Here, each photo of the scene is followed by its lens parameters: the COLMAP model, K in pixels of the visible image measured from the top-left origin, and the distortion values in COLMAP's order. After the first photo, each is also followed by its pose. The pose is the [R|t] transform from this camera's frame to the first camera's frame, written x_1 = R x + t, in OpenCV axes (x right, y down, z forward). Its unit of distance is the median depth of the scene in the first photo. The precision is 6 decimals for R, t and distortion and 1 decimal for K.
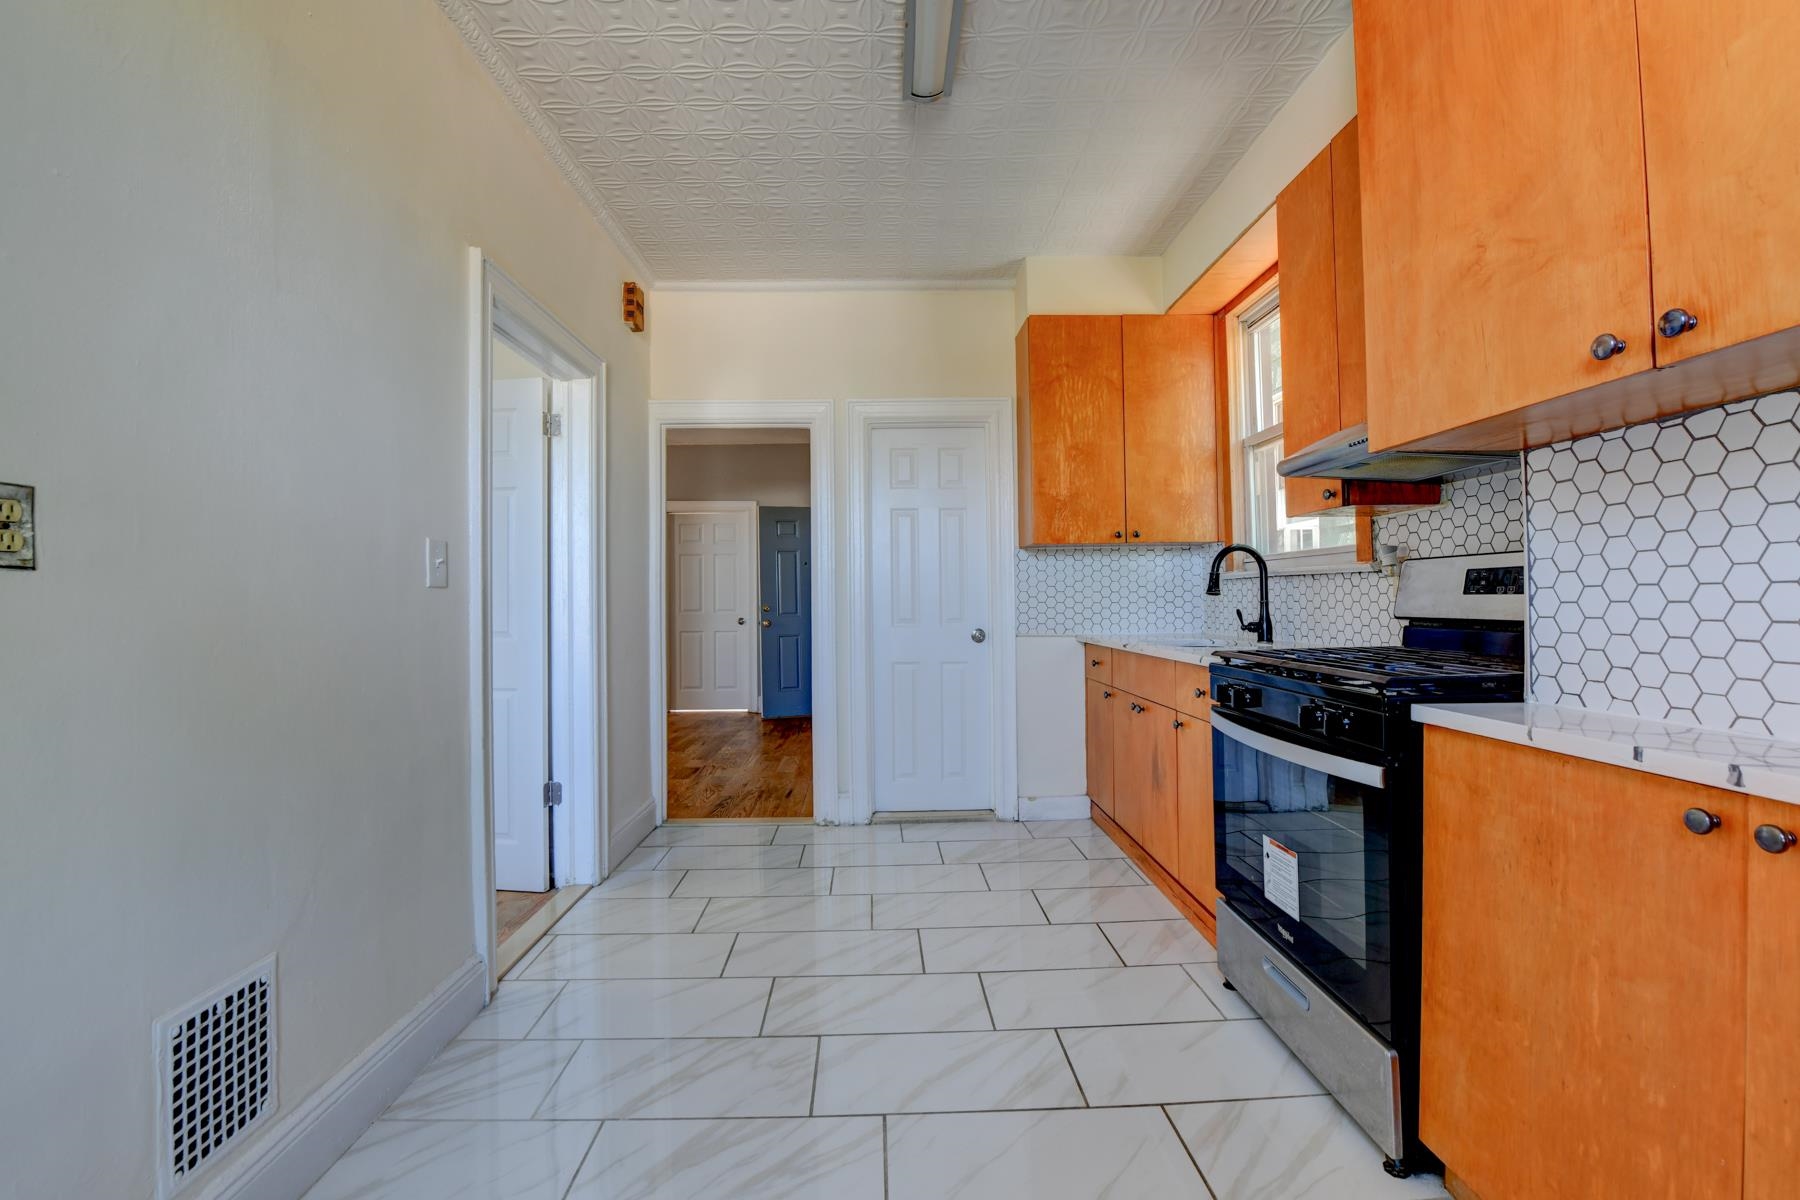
lens RADIAL K [[748.5, 0, 905.3], [0, 748.5, 589.4], [0, 0, 1]] dist [-0.000593, -0.009677]
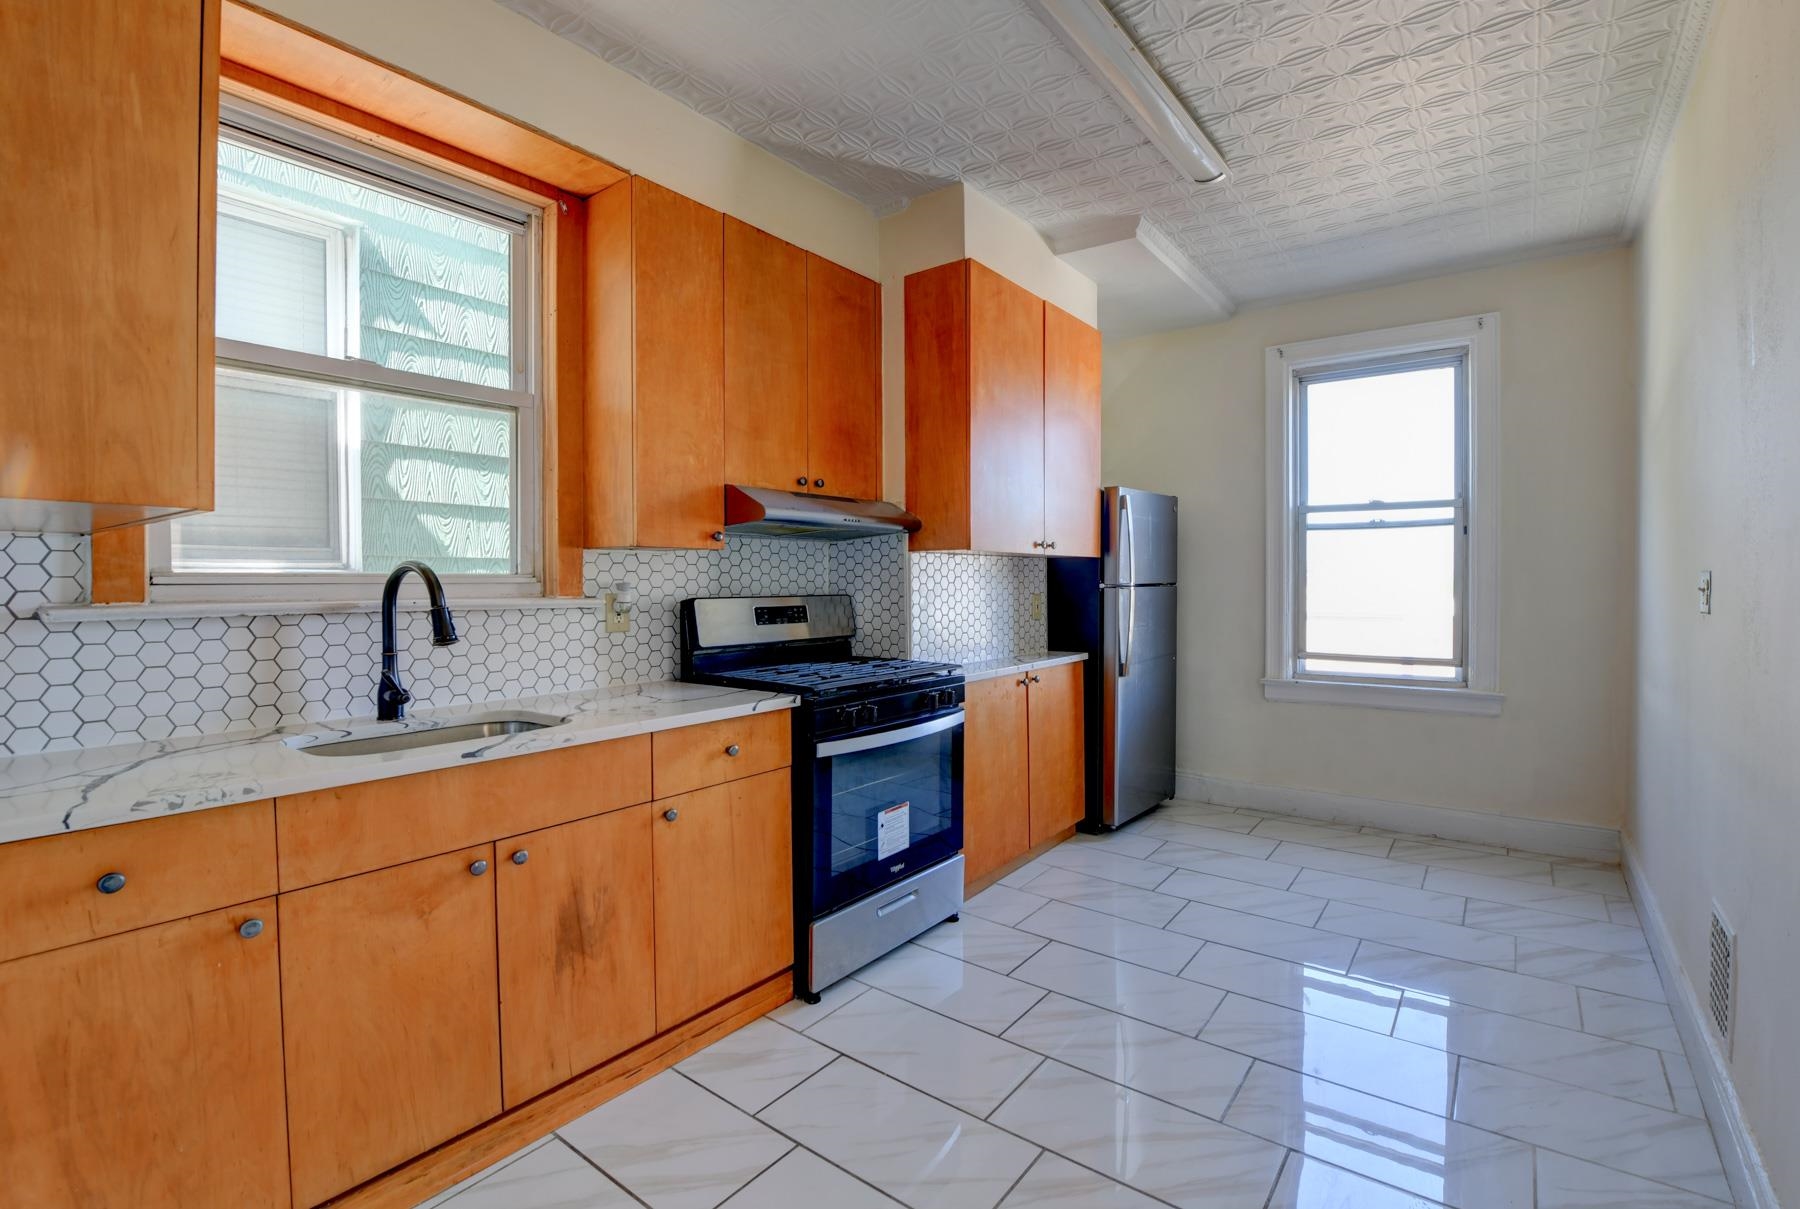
lens RADIAL K [[802.0, 0, 902.9], [0, 802.0, 592.3], [0, 0, 1]] dist [-0.000910, -0.006635]
pose [[-0.786356, 0.013999, 0.617615, -0.304302], [0.010885, 0.999902, -0.008805, -0.030144], [-0.617678, -0.000201, -0.786431, 1.565111]]
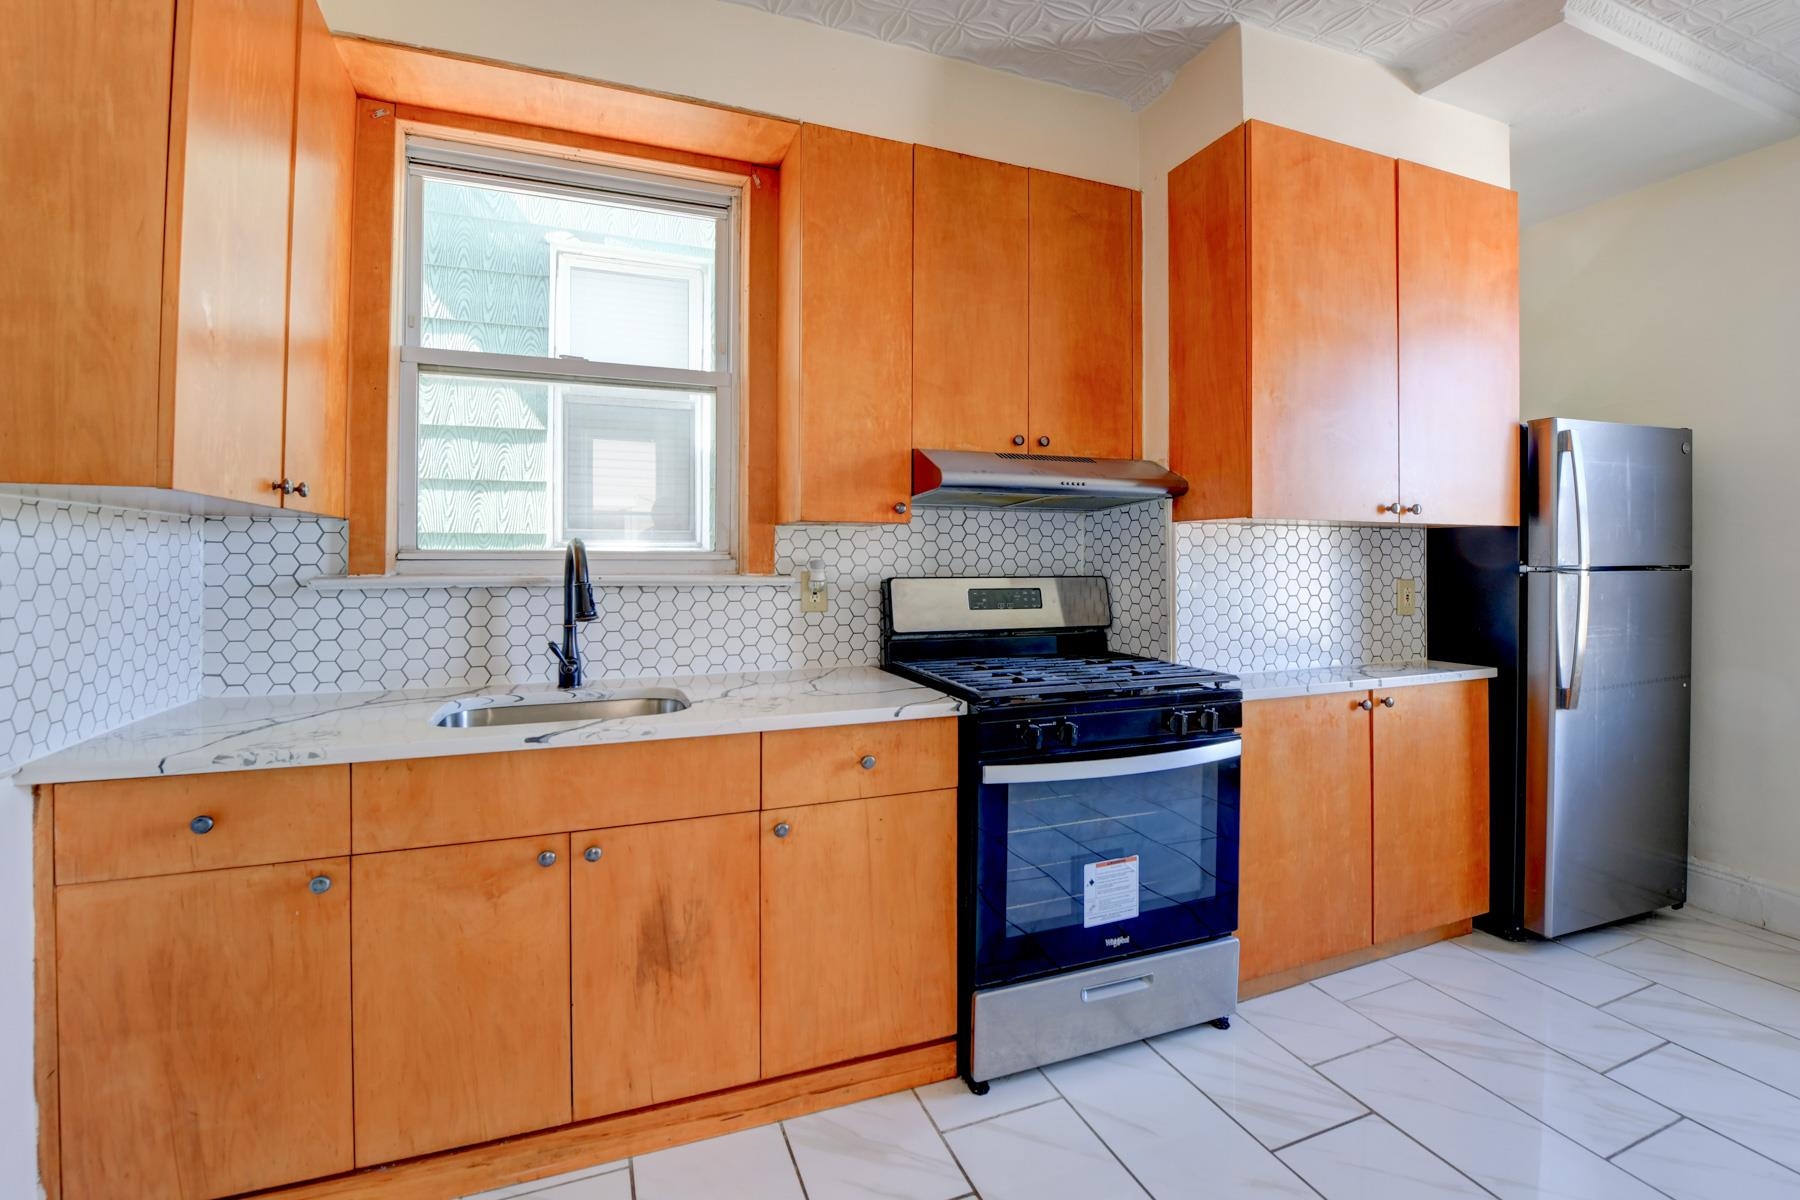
lens RADIAL K [[744.9, 0, 849.6], [0, 744.9, 553.7], [0, 0, 1]] dist [-0.008697, -0.003516]
pose [[-0.333590, 0.024909, 0.942389, -0.254759], [-0.007628, 0.999547, -0.029120, -0.037273], [-0.942687, -0.016902, -0.333249, 1.239799]]
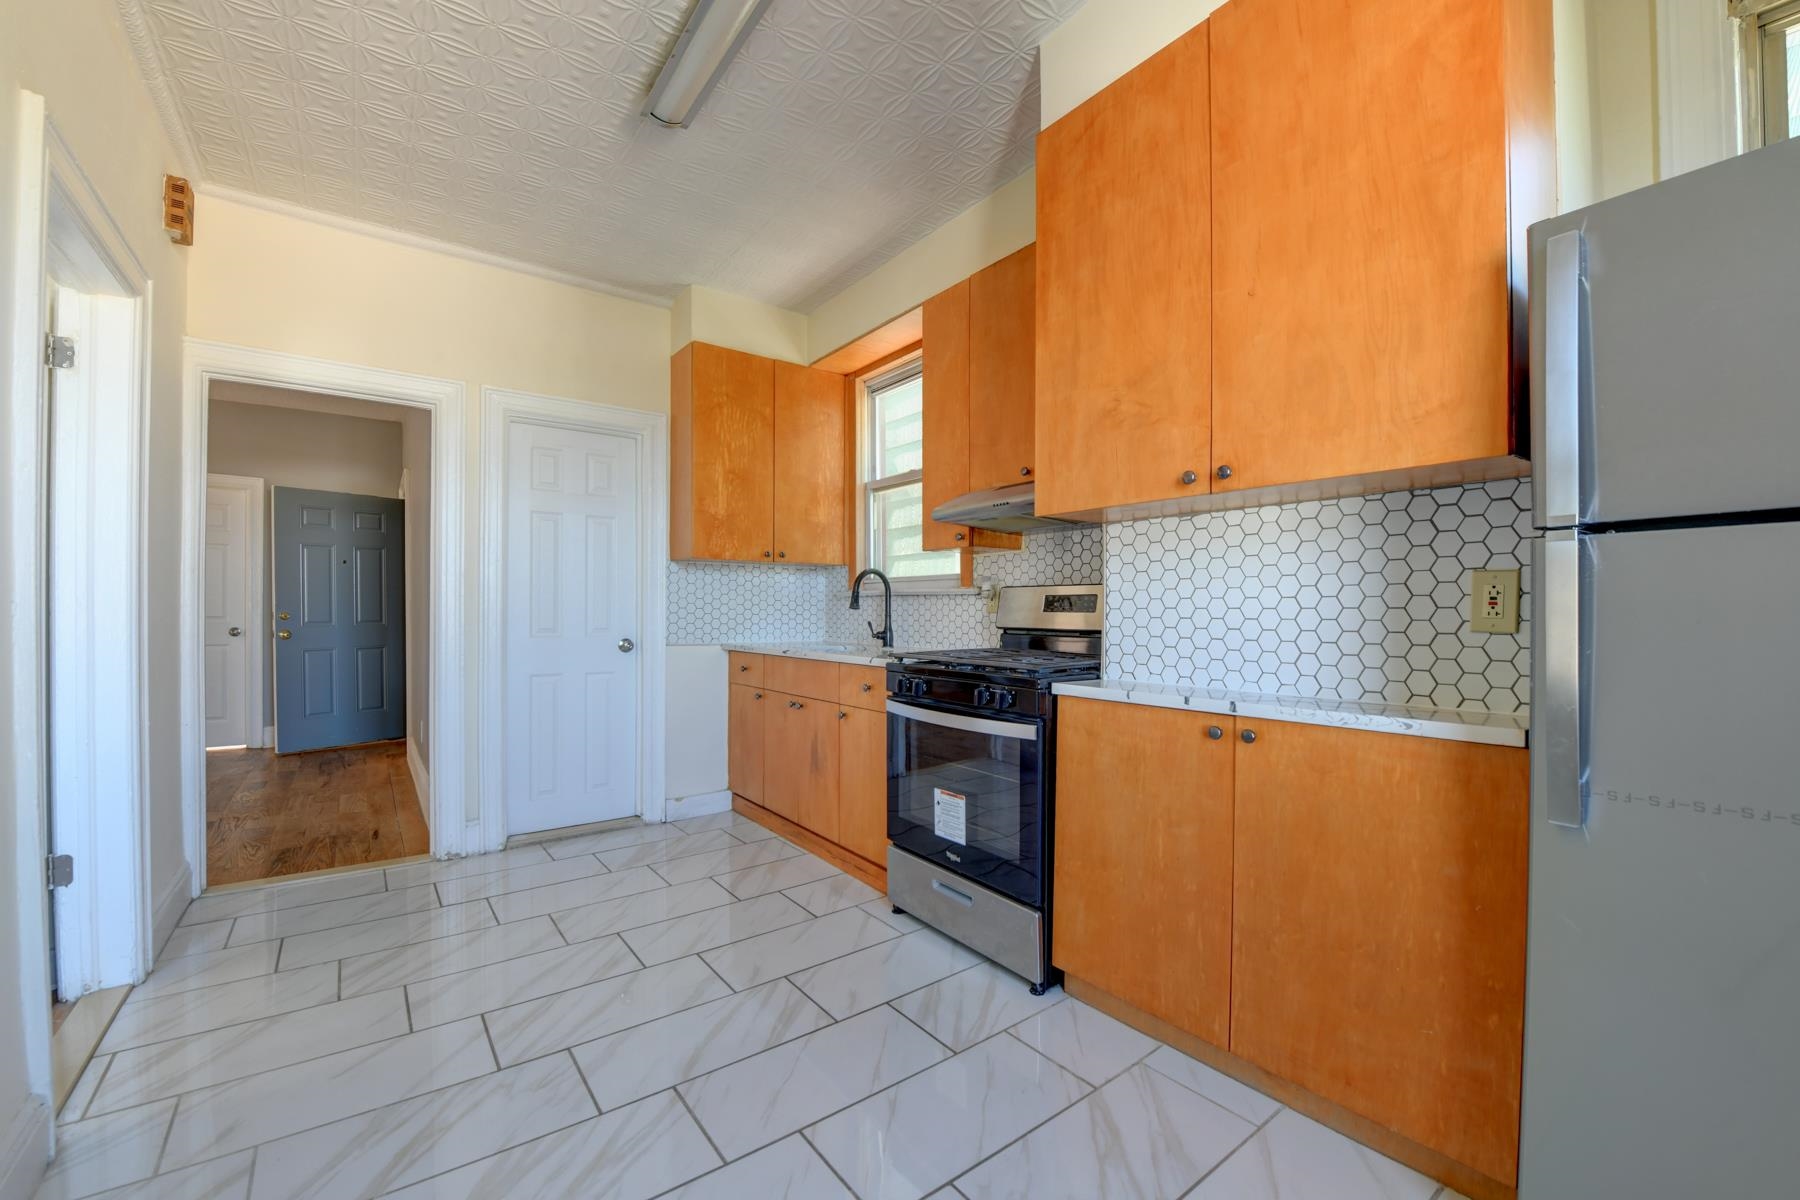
lens RADIAL K [[720.7, 0, 919.6], [0, 720.7, 615.3], [0, 0, 1]] dist [-0.015654, -0.000461]
pose [[0.809645, 0.012705, 0.586782, -0.233748], [-0.023312, 0.999673, 0.010520, 0.003160], [-0.586457, -0.022197, 0.809676, -0.018622]]
